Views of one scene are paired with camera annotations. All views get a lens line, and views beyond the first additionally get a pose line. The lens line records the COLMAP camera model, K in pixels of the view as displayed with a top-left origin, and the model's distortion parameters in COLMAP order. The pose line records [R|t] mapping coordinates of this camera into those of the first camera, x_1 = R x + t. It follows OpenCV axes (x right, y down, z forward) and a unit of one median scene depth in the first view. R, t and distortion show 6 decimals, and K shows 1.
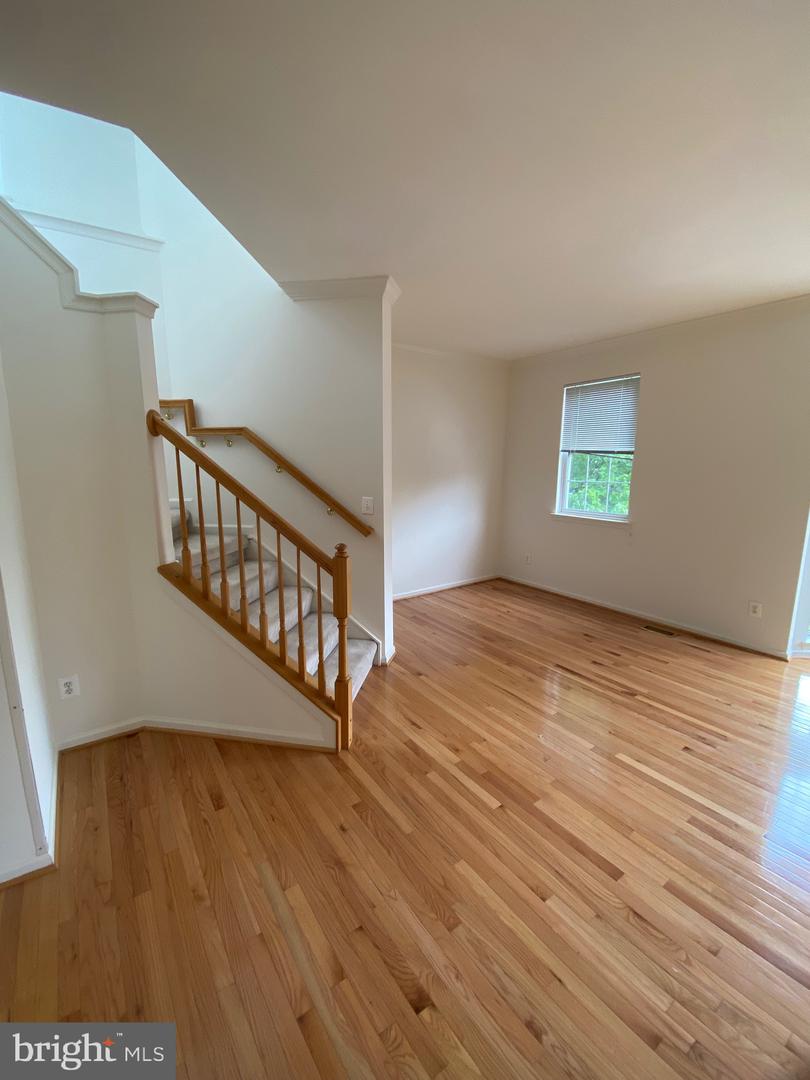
lens RADIAL K [[441.6, 0, 404.0], [0, 441.6, 529.5], [0, 0, 1]] dist [-0.023717, -0.001829]
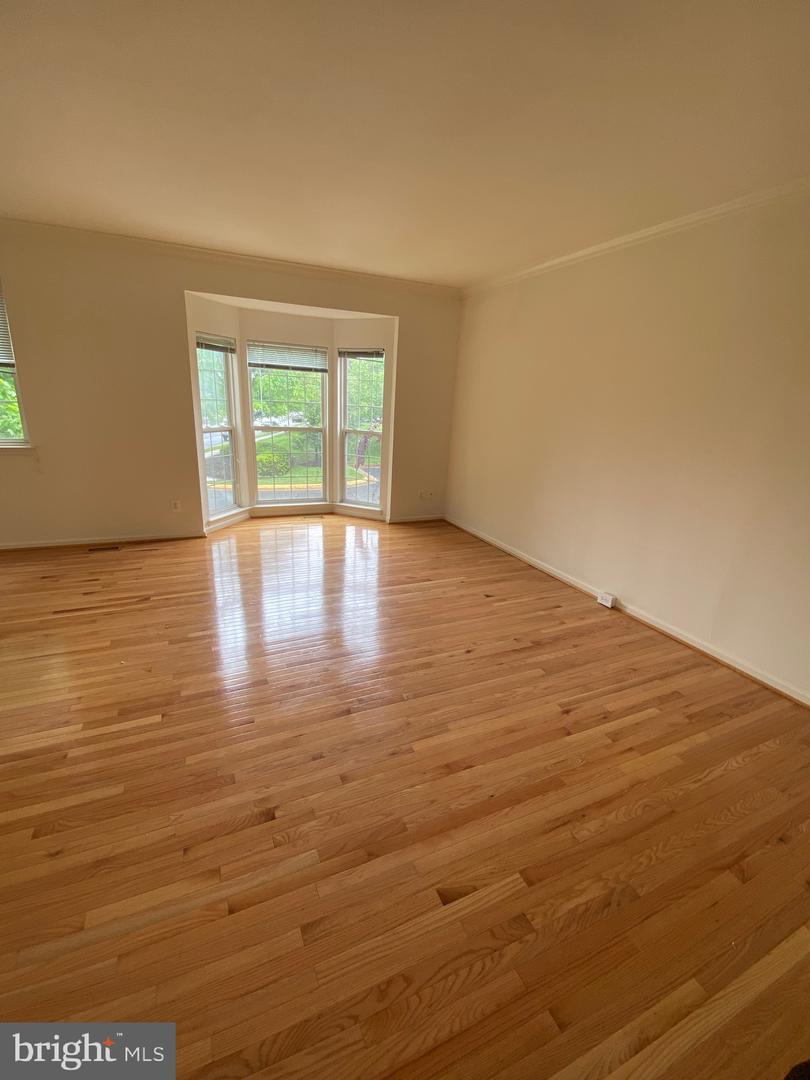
lens RADIAL K [[430.2, 0, 399.2], [0, 430.2, 542.2], [0, 0, 1]] dist [-0.001523, -0.000212]
pose [[0.228034, -0.312490, 0.922145, -0.306317], [0.108138, 0.949366, 0.294974, -0.017348], [-0.967629, 0.032455, 0.250280, 0.091009]]
